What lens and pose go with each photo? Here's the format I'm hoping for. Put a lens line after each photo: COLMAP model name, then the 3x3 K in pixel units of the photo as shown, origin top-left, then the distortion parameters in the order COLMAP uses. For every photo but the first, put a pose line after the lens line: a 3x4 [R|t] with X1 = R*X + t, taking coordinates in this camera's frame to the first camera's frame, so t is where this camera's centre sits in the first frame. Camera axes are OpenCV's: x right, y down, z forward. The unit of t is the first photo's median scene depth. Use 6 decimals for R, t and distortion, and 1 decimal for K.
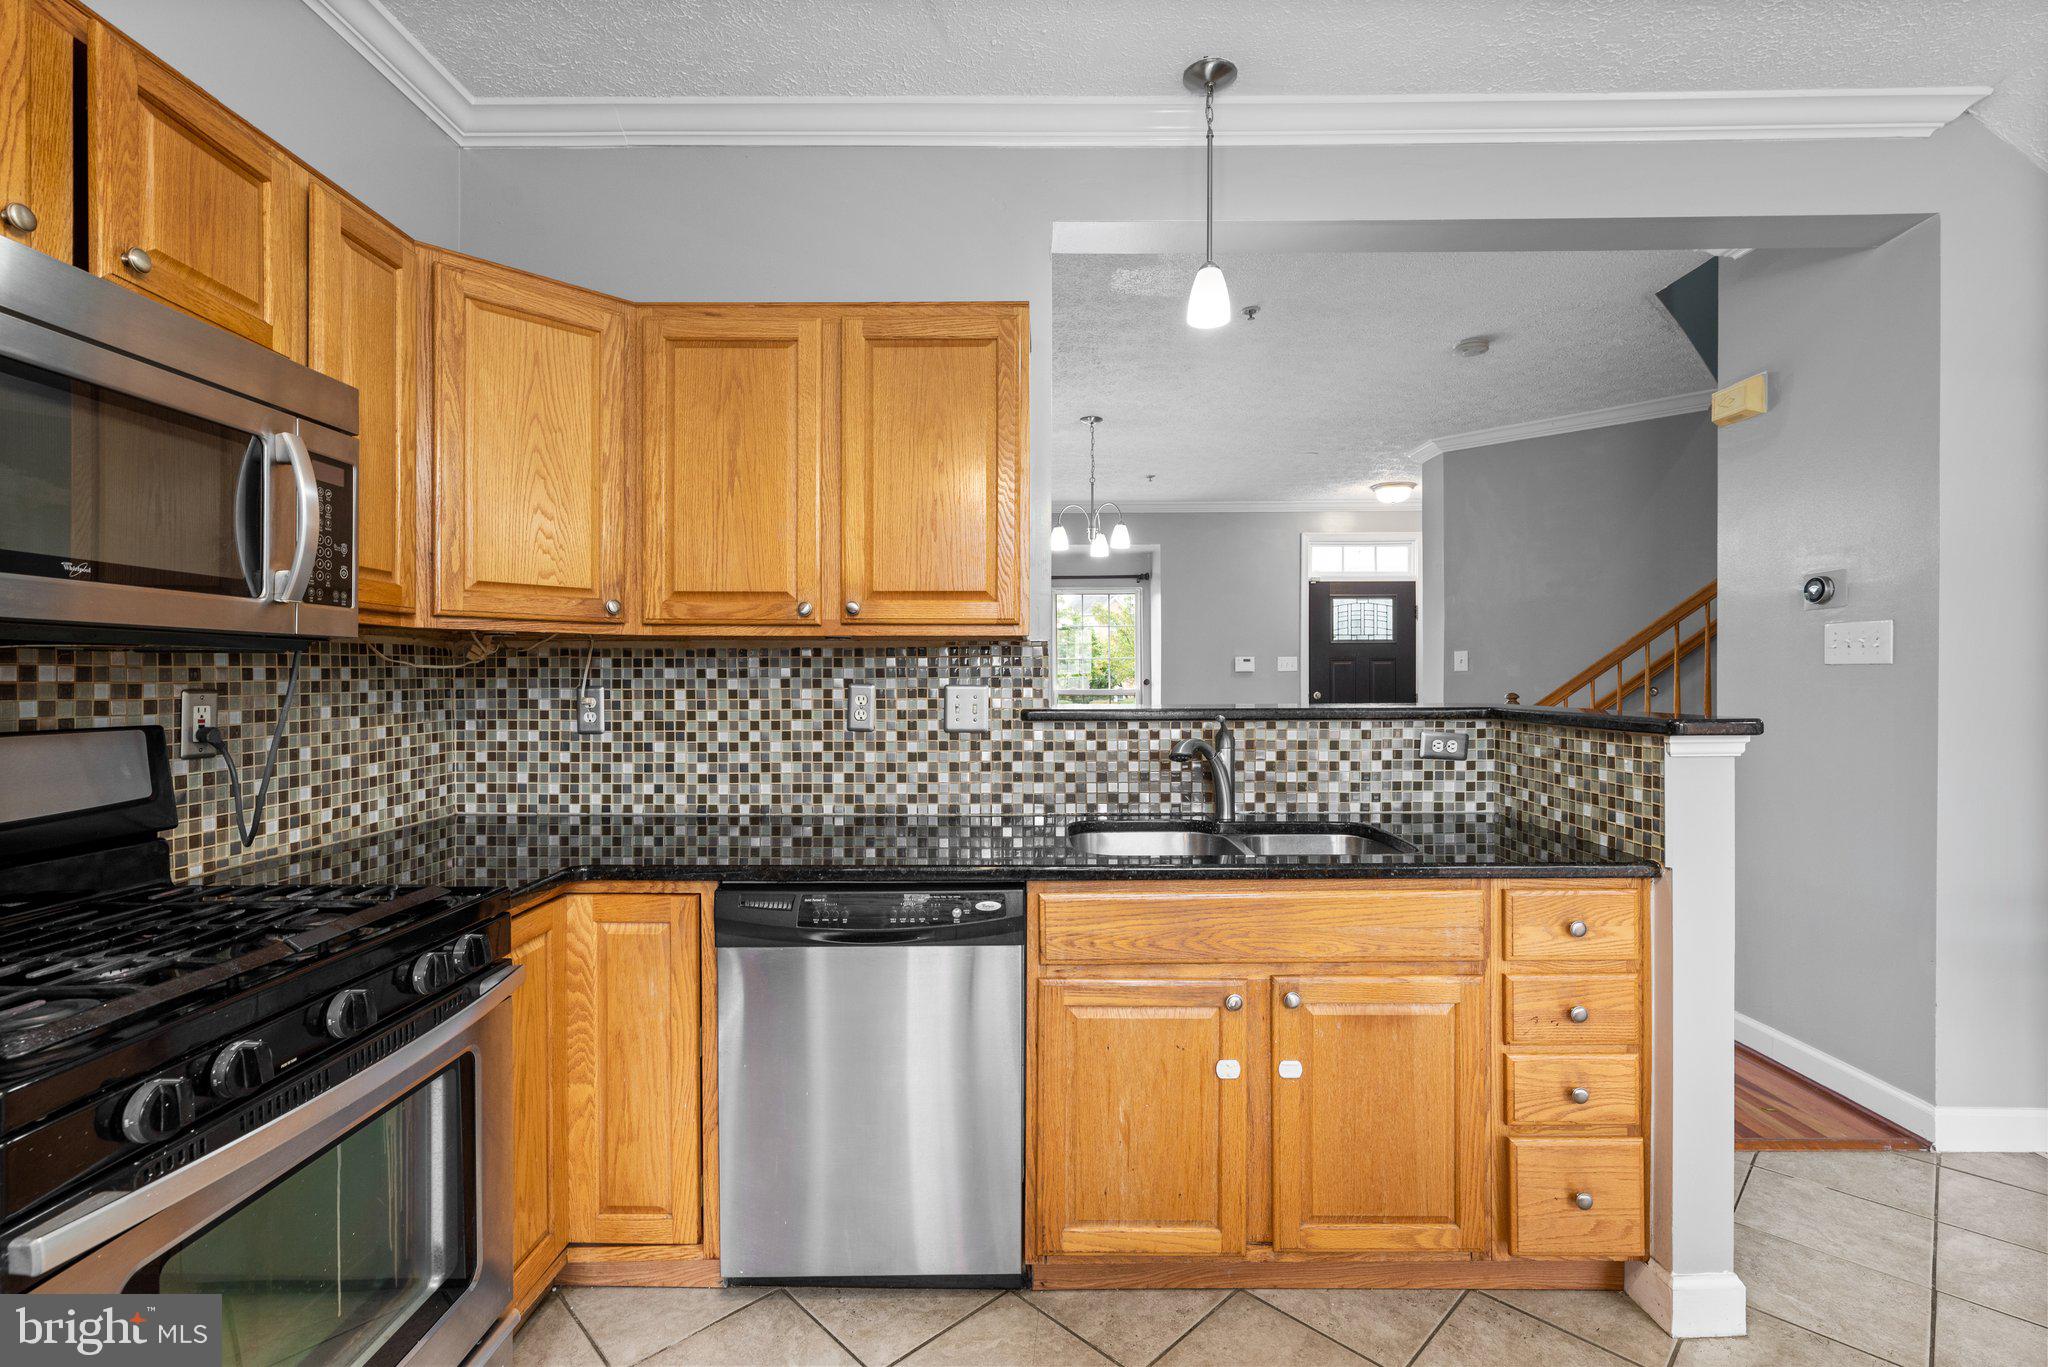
lens RADIAL K [[915.5, 0, 1023.2], [0, 915.5, 675.9], [0, 0, 1]] dist [0.000846, 0.000270]
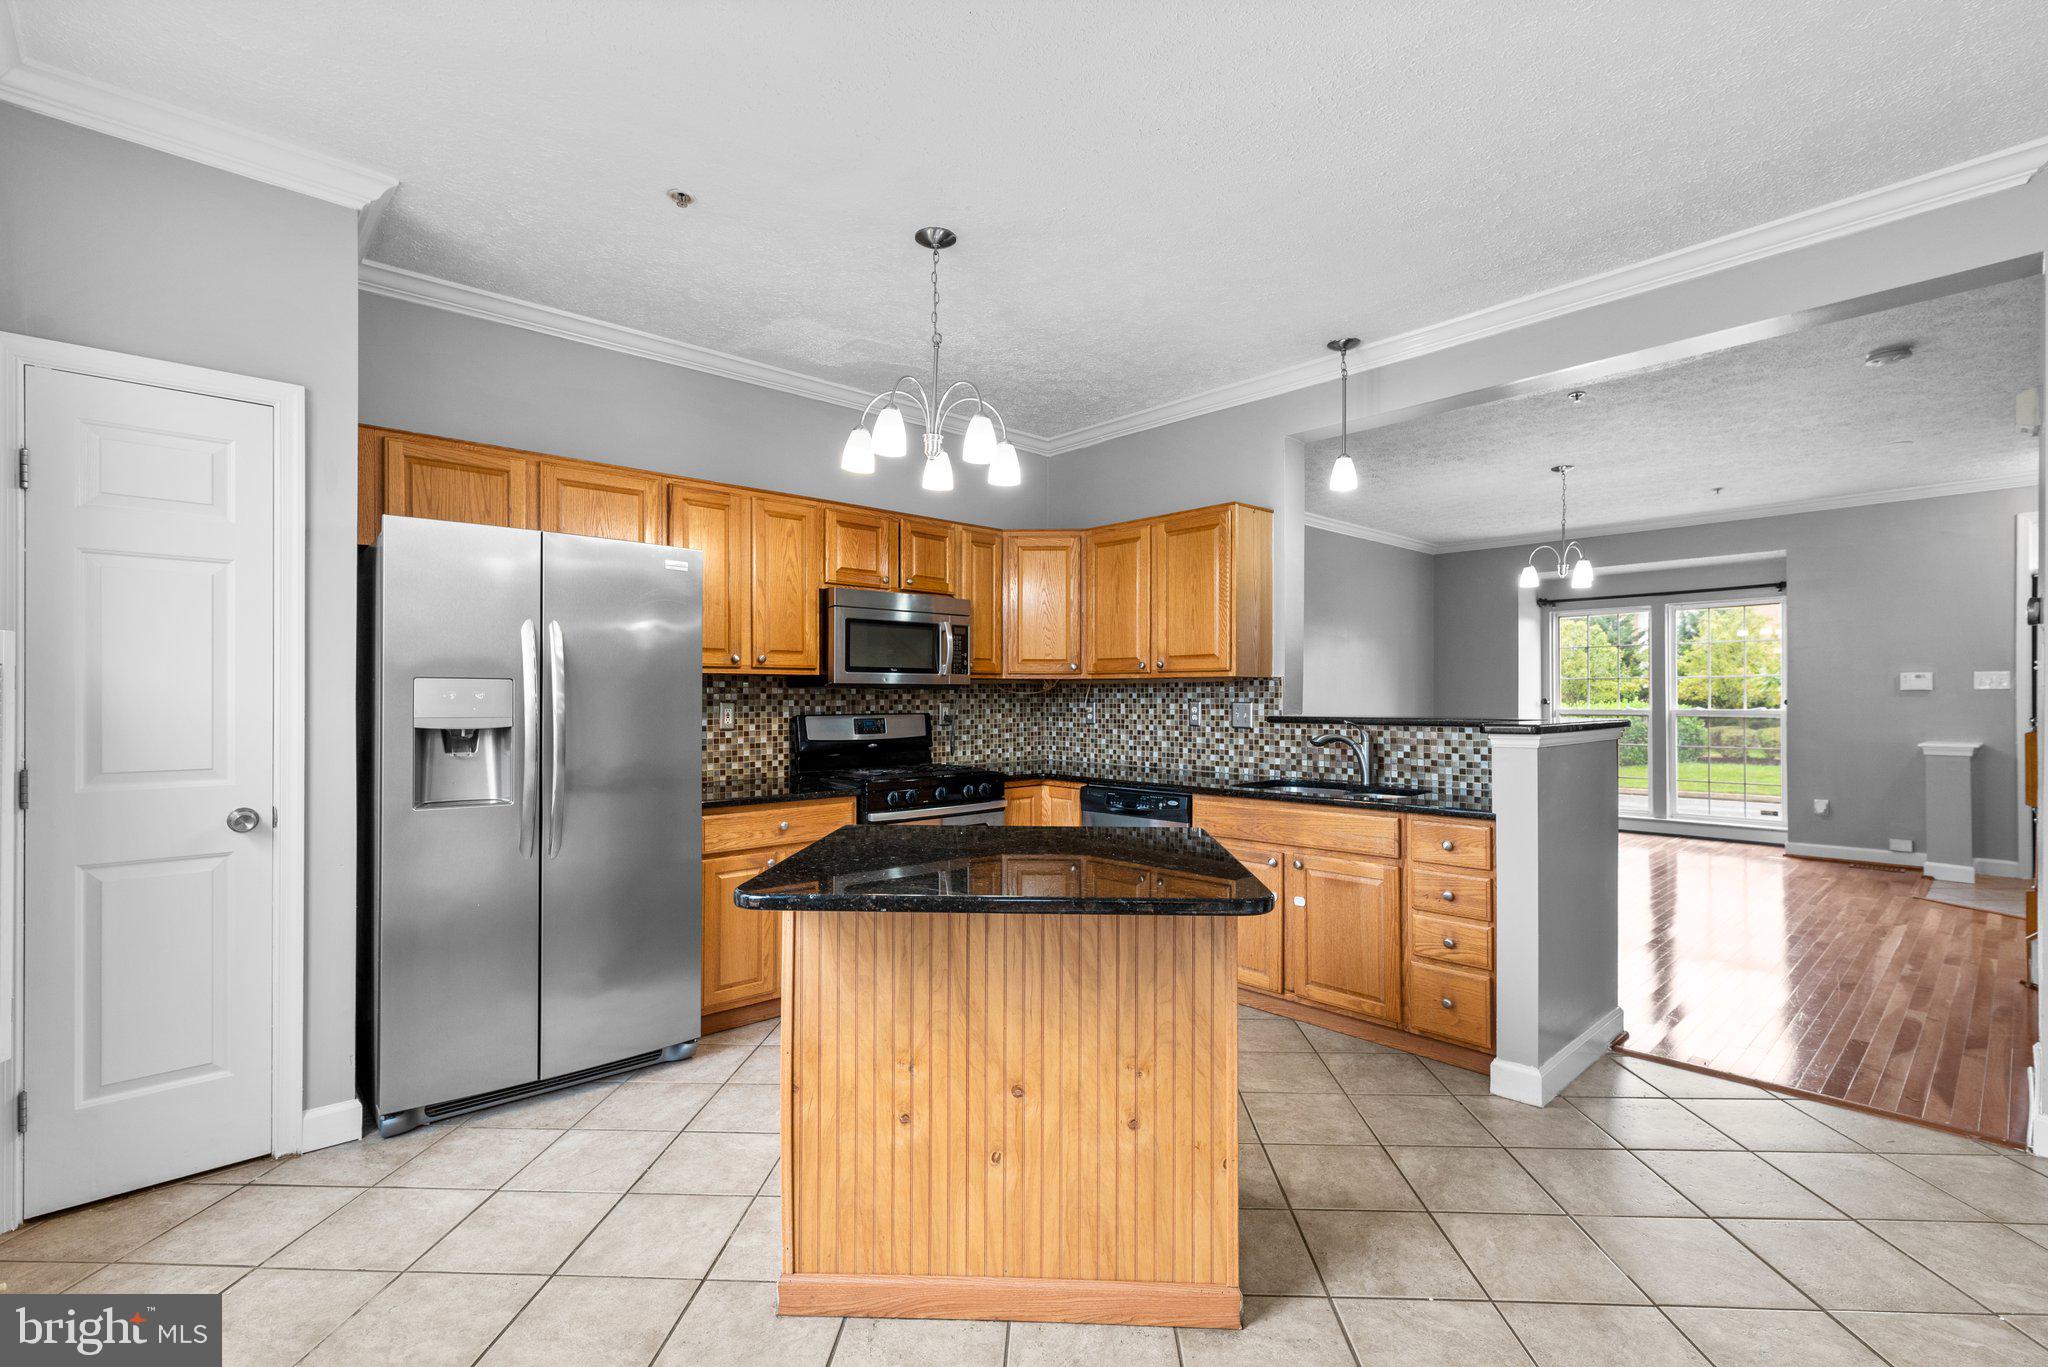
lens RADIAL K [[915.5, 0, 1026.1], [0, 915.5, 693.0], [0, 0, 1]] dist [0.000846, 0.000270]
pose [[0.682202, -0.001963, -0.731161, 0.971467], [0.001502, 0.999998, -0.001284, -0.006471], [0.731162, -0.000222, 0.682203, -0.547676]]
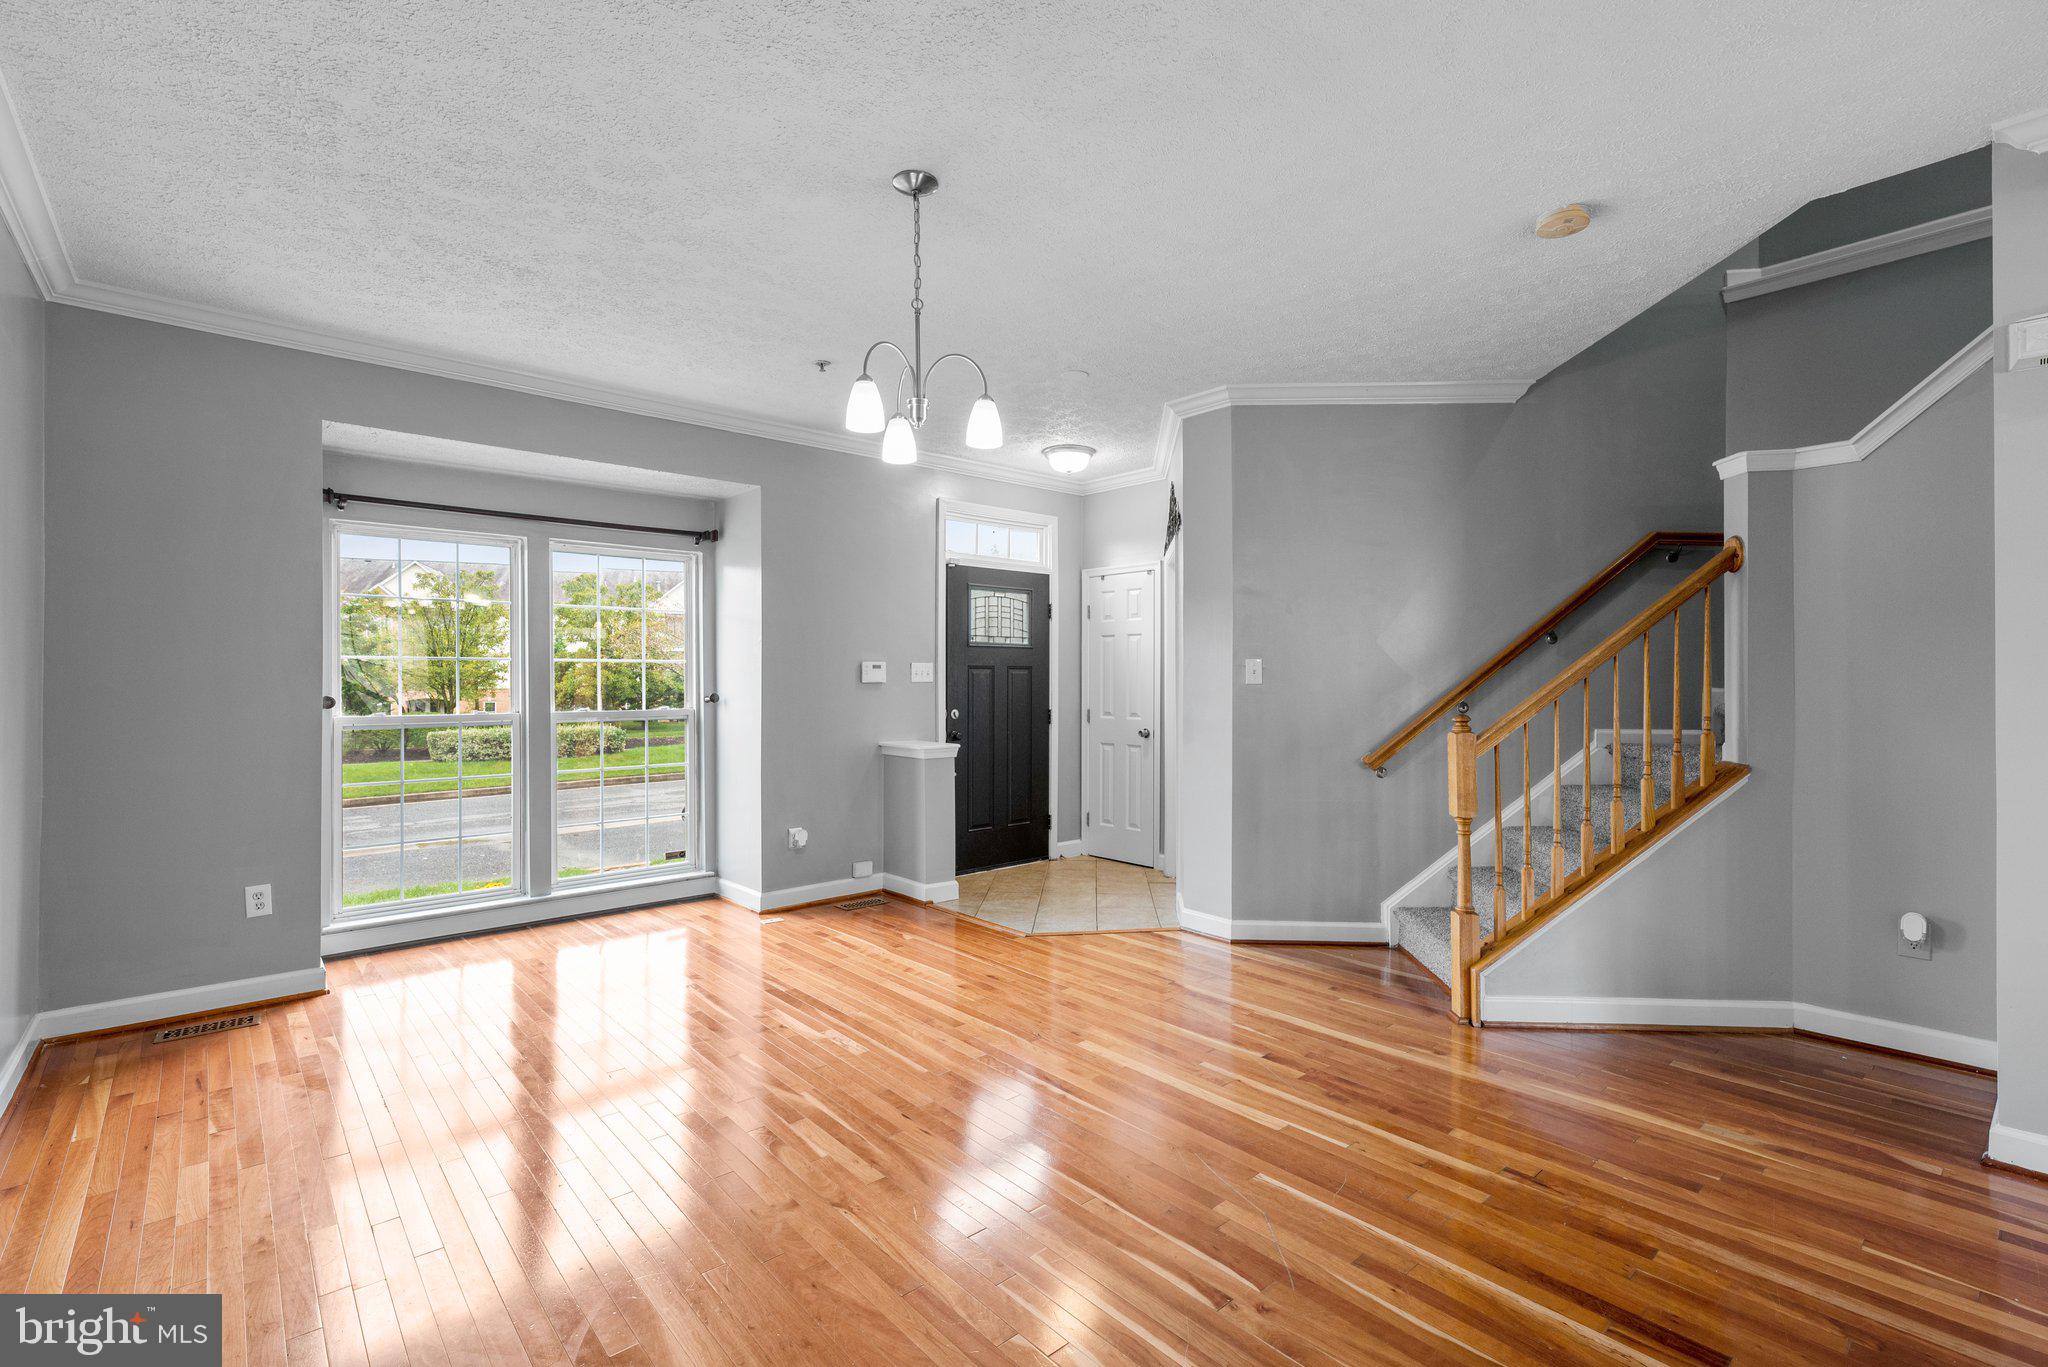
lens RADIAL K [[915.5, 0, 1028.8], [0, 915.5, 684.9], [0, 0, 1]] dist [0.000846, 0.000270]
pose [[0.739391, -0.000557, 0.673276, -0.480073], [-0.001796, 0.999994, 0.002801, -0.015965], [-0.673274, -0.003280, 0.739386, 1.276521]]
